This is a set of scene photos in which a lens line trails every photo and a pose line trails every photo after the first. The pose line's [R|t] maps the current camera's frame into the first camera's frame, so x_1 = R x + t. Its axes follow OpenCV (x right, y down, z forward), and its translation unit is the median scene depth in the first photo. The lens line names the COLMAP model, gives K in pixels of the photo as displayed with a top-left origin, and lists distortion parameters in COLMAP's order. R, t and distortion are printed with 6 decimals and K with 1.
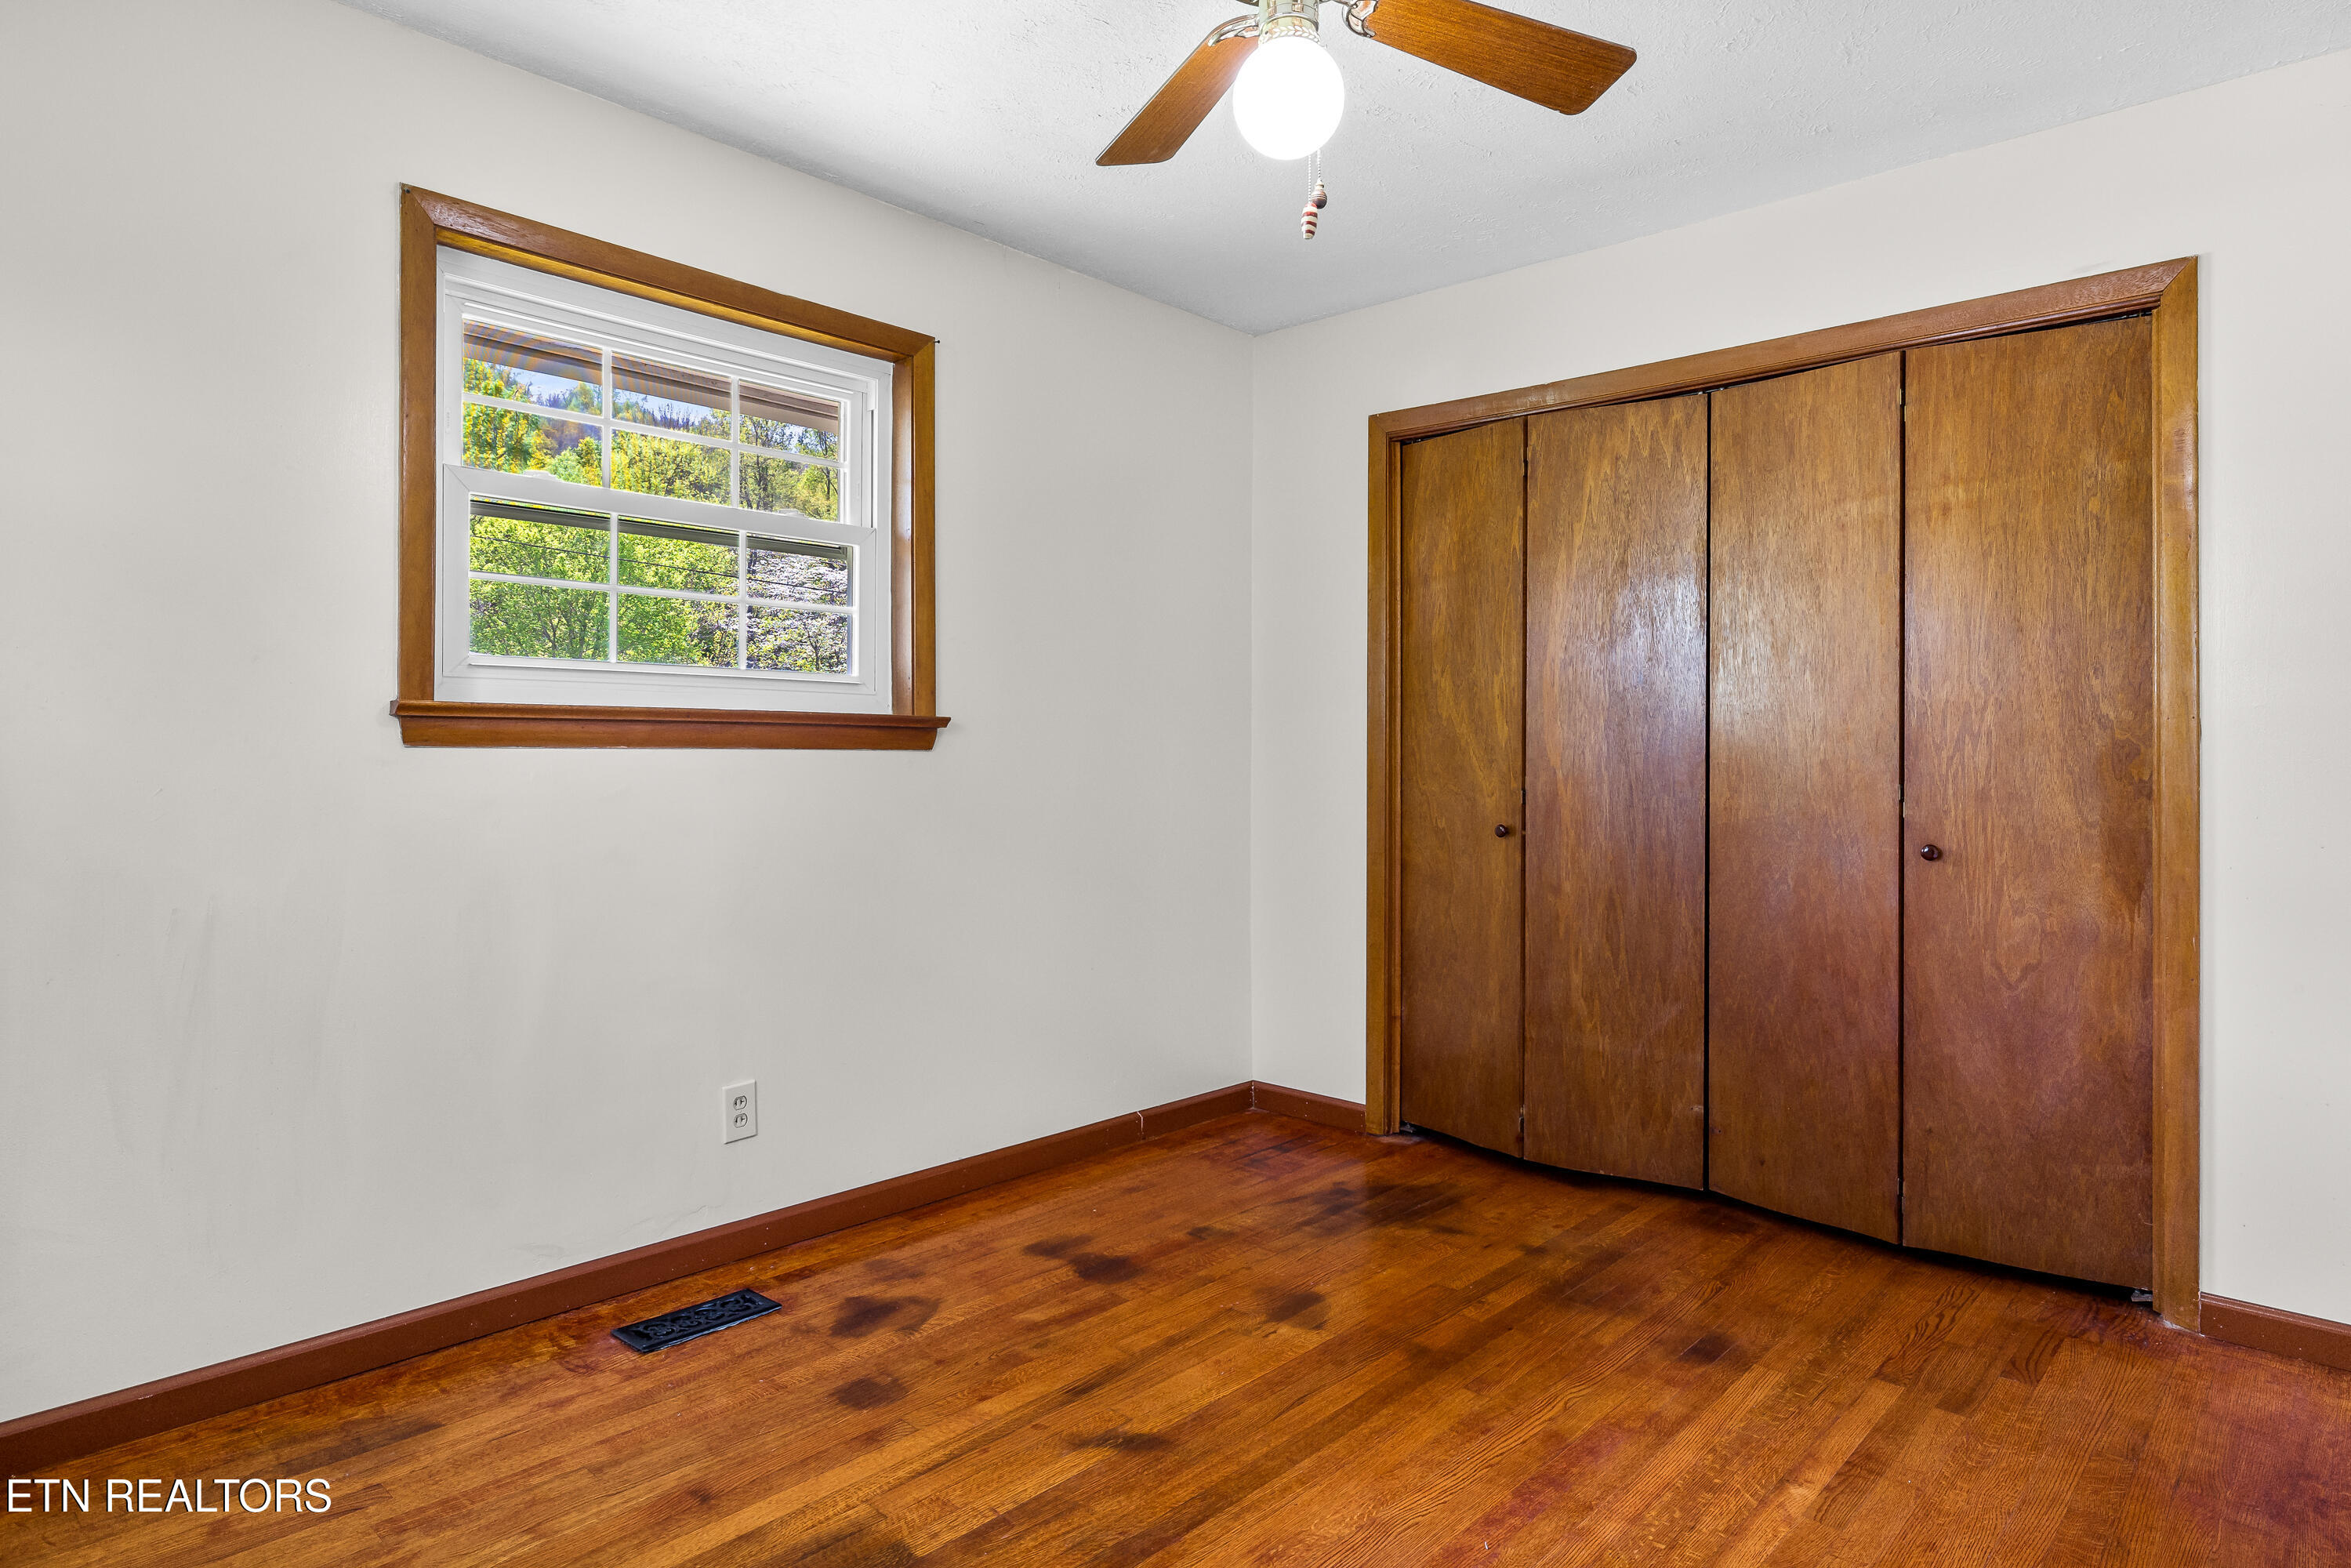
lens RADIAL K [[1329.0, 0, 1172.3], [0, 1329.0, 778.2], [0, 0, 1]] dist [-0.001162, 0.000120]
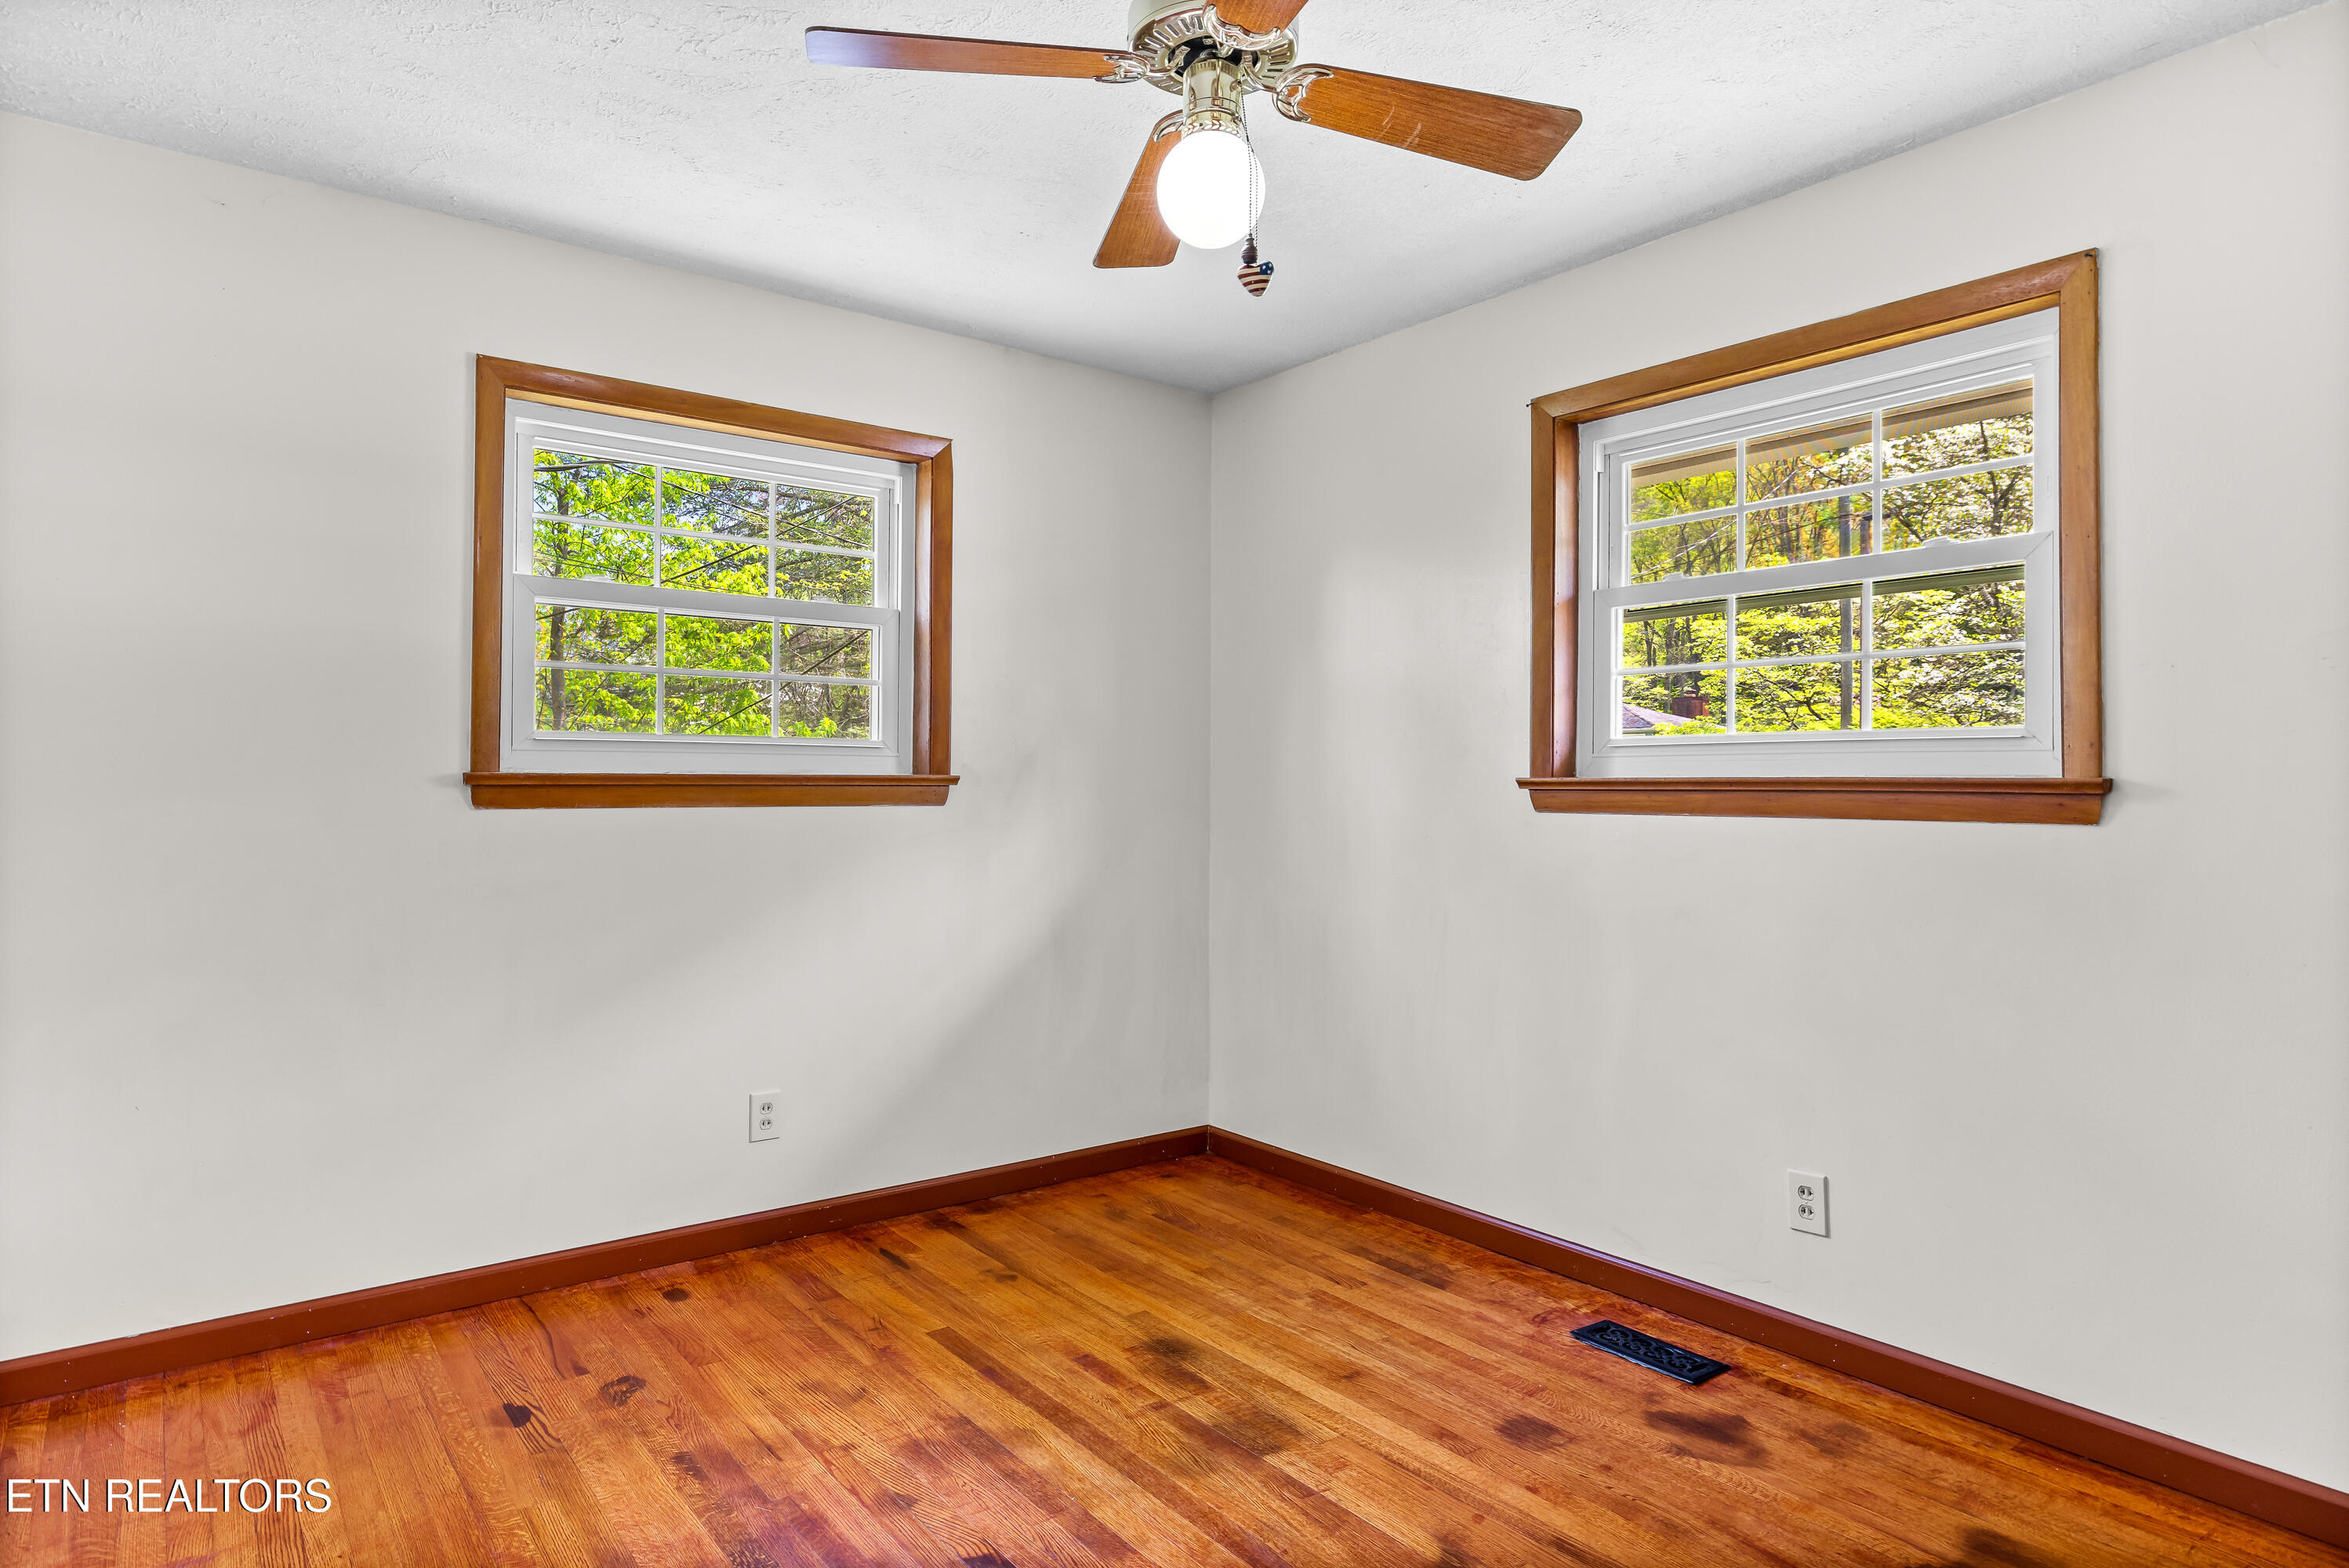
lens RADIAL K [[1327.8, 0, 1171.3], [0, 1327.8, 778.2], [0, 0, 1]] dist [-0.001162, 0.000120]
pose [[-0.160541, -0.014521, -0.986922, 0.782628], [-0.028281, 0.999549, -0.010106, -0.032271], [0.986624, 0.026289, -0.160880, 0.798311]]
